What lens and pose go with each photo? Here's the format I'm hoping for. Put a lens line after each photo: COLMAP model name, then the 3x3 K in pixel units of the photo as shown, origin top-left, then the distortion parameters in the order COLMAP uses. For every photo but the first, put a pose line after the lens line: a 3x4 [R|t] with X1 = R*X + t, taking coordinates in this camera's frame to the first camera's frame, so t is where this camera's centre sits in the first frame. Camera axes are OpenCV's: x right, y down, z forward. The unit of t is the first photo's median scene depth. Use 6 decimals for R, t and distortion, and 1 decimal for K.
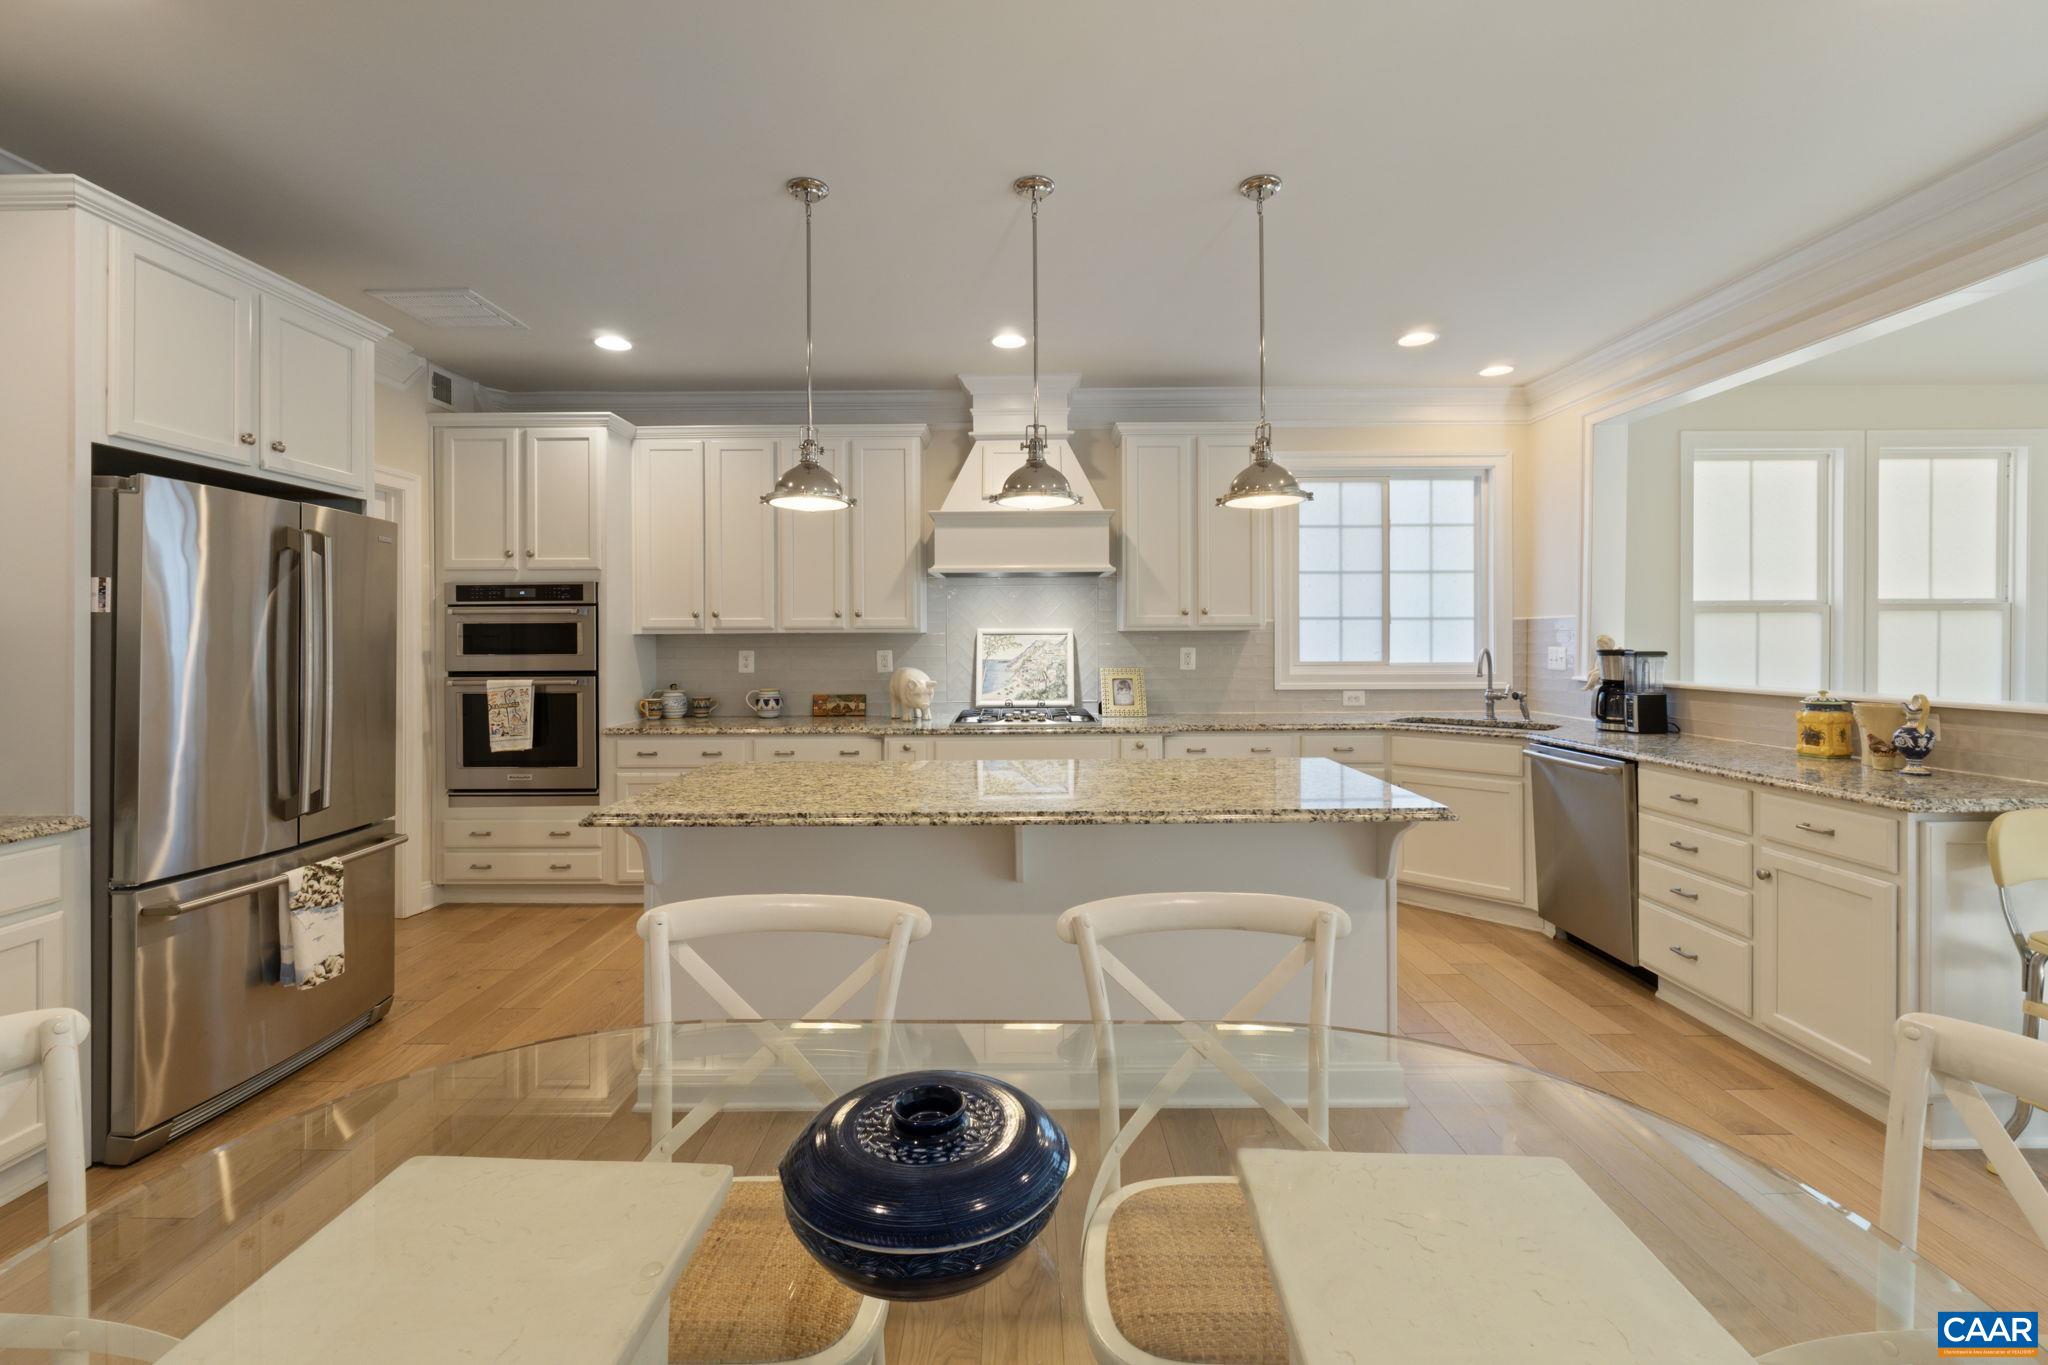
lens RADIAL K [[872.6, 0, 1023.3], [0, 872.6, 640.8], [0, 0, 1]] dist [-0.002305, 0.000029]
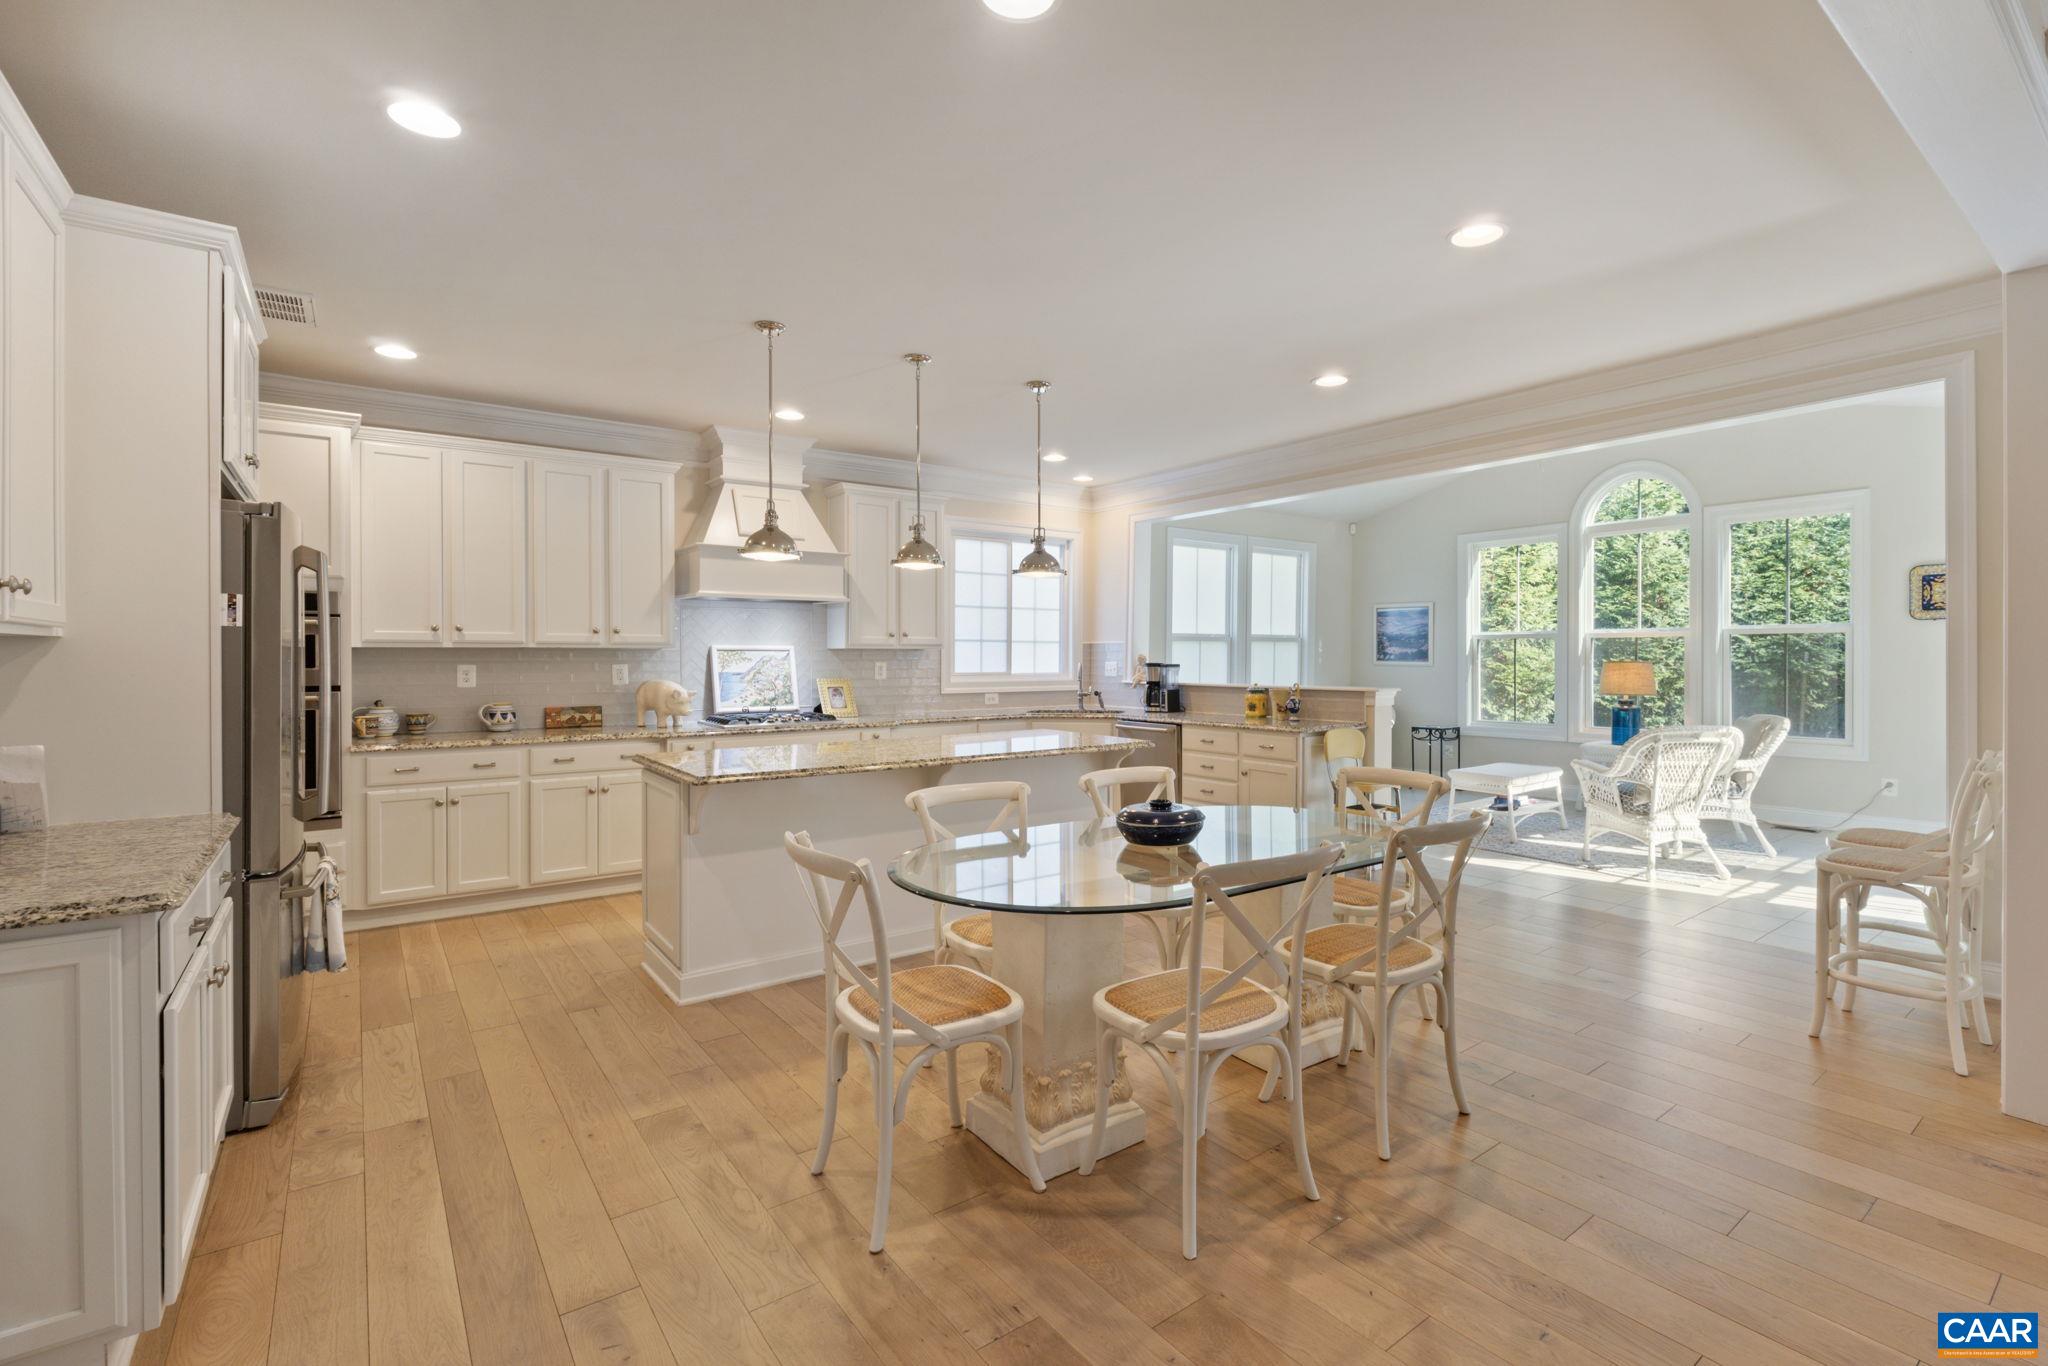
lens RADIAL K [[932.0, 0, 1086.9], [0, 932.0, 665.0], [0, 0, 1]] dist [-0.005277, 0.000145]
pose [[0.787104, -0.001329, 0.616819, -0.442275], [-0.003445, 0.999973, 0.006550, 0.002349], [-0.616811, -0.007280, 0.787077, -0.272926]]
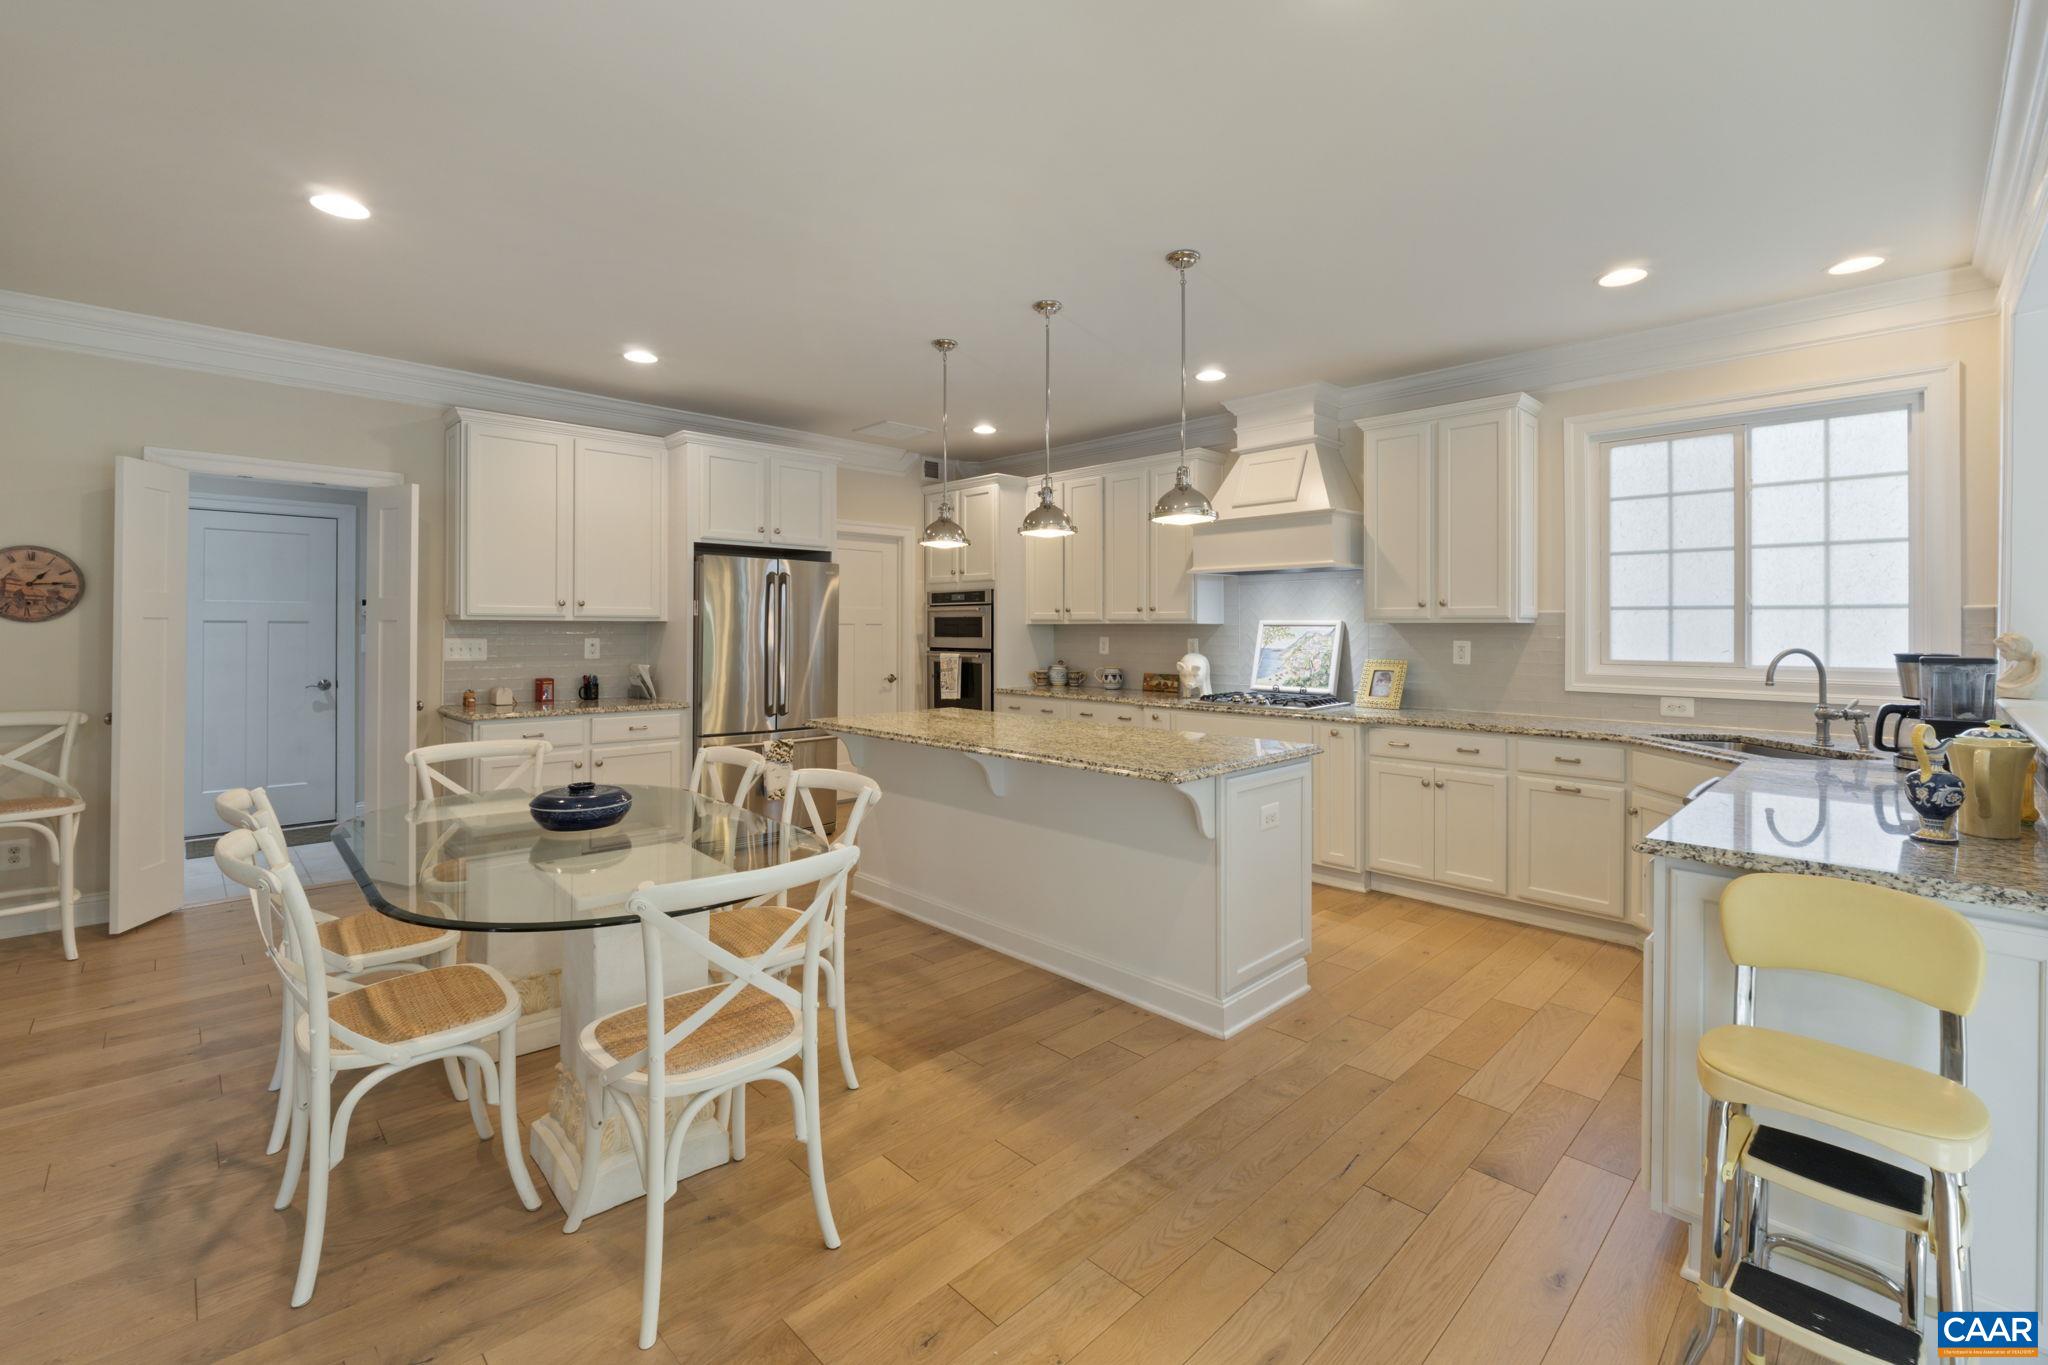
lens RADIAL K [[884.8, 0, 1020.8], [0, 884.8, 628.5], [0, 0, 1]] dist [-0.001295, -0.000110]
pose [[0.694888, 0.007766, -0.719076, 0.582808], [-0.006658, 0.999968, 0.004366, -0.006800], [0.719087, 0.001754, 0.694918, -0.006469]]
